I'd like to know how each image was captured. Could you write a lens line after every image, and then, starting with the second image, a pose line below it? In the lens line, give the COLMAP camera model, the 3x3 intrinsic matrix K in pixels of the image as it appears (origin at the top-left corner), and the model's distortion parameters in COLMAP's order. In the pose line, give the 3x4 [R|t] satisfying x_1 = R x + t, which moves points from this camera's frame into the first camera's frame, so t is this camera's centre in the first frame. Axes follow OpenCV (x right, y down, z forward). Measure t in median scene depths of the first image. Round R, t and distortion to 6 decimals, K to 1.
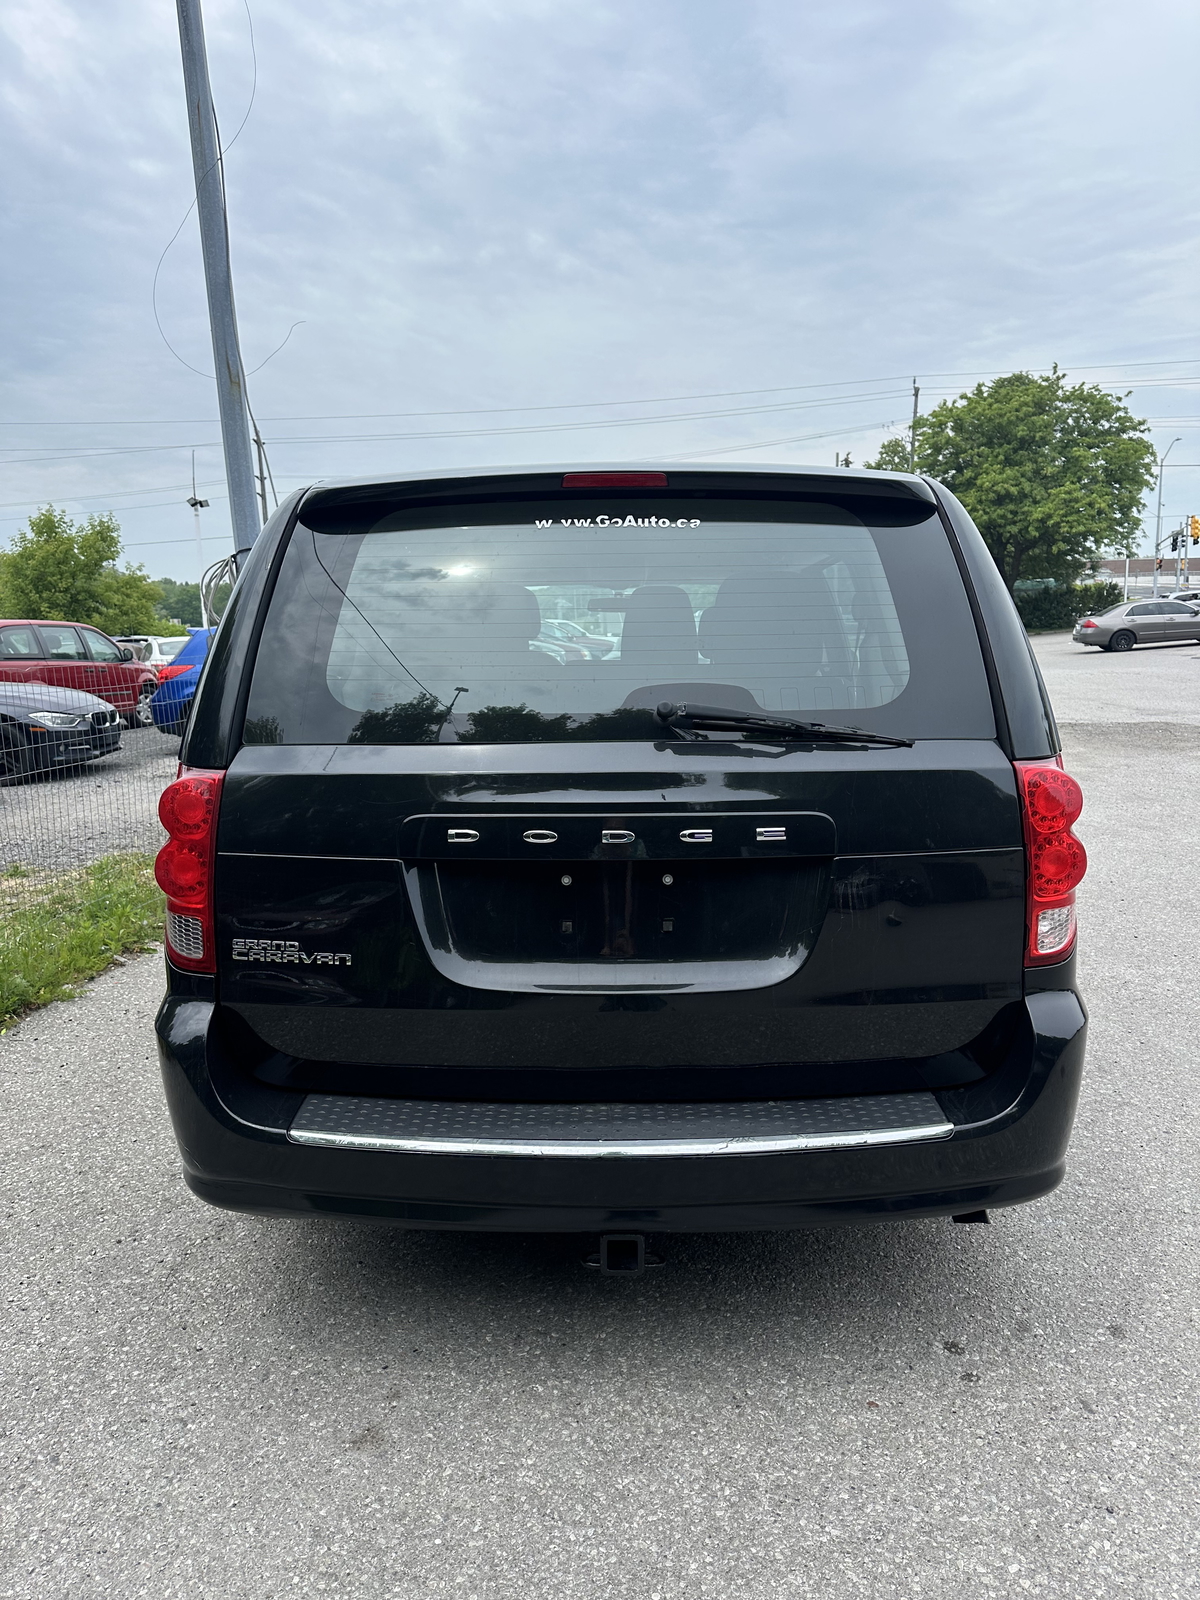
lens RADIAL K [[1105.1, 0, 604.8], [0, 1105.1, 835.3], [0, 0, 1]] dist [0.009560, -0.004438]
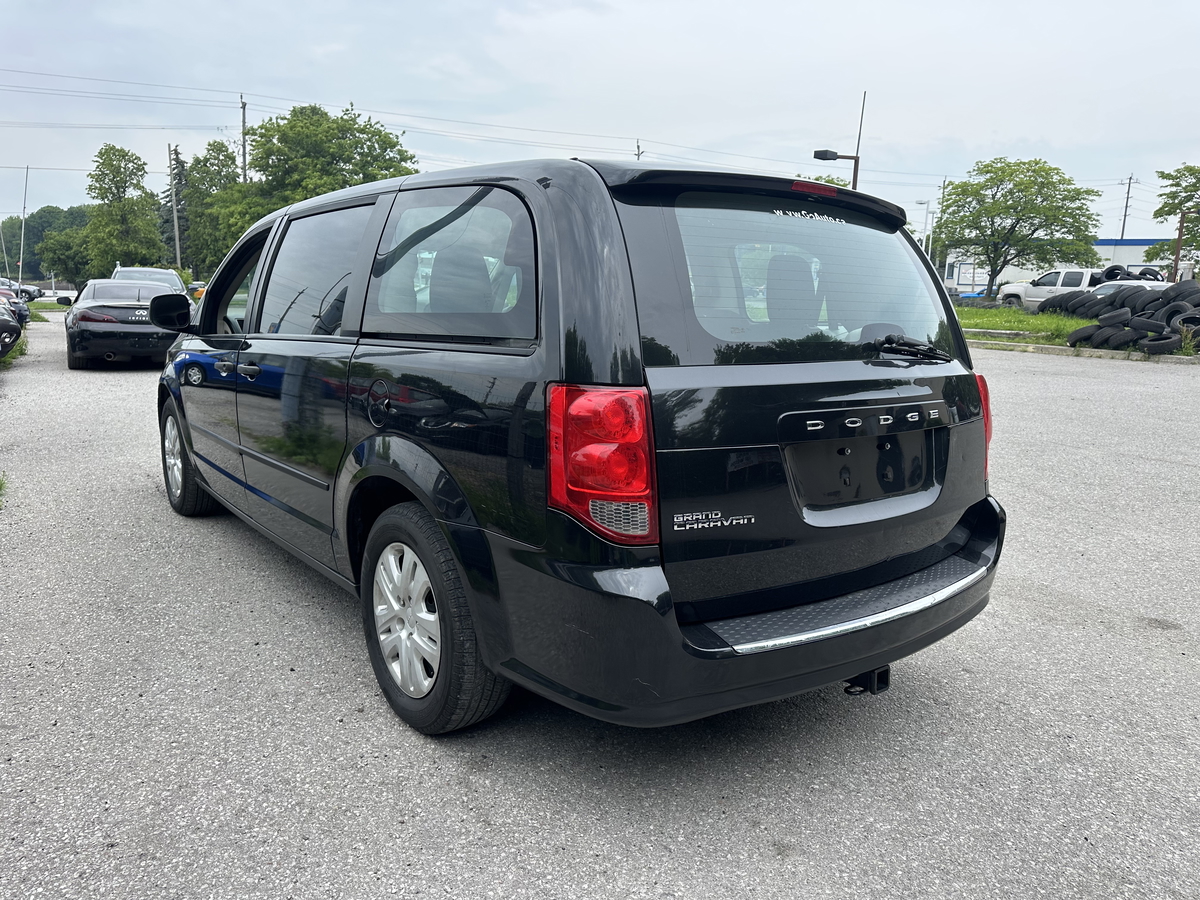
lens RADIAL K [[828.8, 0, 605.8], [0, 828.8, 448.6], [0, 0, 1]] dist [0.009560, -0.004438]
pose [[0.793077, -0.076603, 0.604285, -0.997559], [0.077509, 0.996688, 0.024622, -0.016280], [-0.604169, 0.027310, 0.796388, 0.264904]]
